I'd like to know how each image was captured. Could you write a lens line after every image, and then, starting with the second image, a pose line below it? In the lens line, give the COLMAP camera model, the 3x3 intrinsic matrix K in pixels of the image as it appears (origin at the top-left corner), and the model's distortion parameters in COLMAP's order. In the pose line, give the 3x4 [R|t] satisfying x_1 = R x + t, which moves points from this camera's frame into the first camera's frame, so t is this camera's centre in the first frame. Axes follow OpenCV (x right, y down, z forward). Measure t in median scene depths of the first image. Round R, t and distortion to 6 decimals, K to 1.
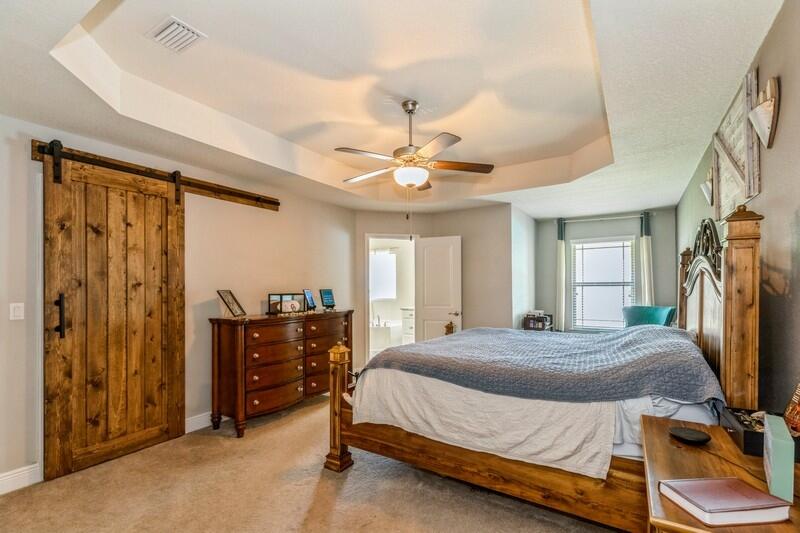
lens RADIAL K [[368.7, 0, 400.1], [0, 368.7, 287.2], [0, 0, 1]] dist [0.005685, -0.001447]
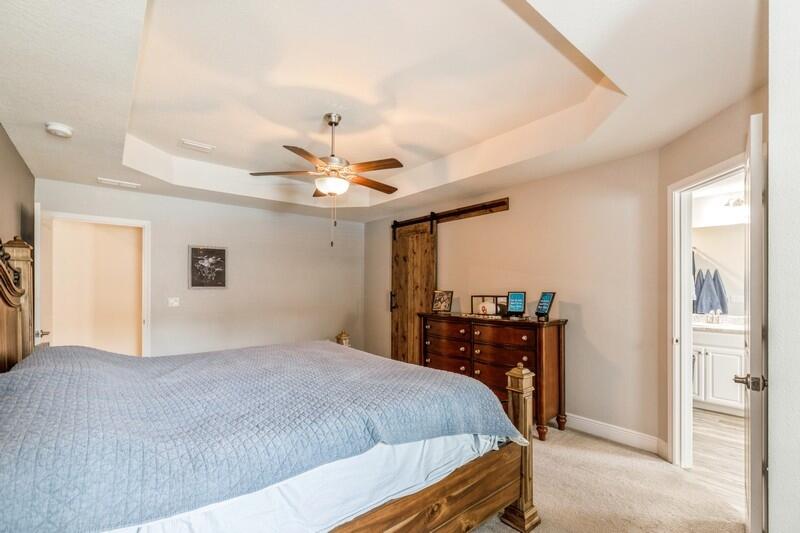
lens RADIAL K [[368.7, 0, 413.5], [0, 368.7, 287.2], [0, 0, 1]] dist [0.005685, -0.001447]
pose [[-0.298548, 0.004687, -0.954383, 0.866943], [0.001655, 0.999989, 0.004393, -0.011738], [0.954393, -0.000268, -0.298553, 1.381345]]
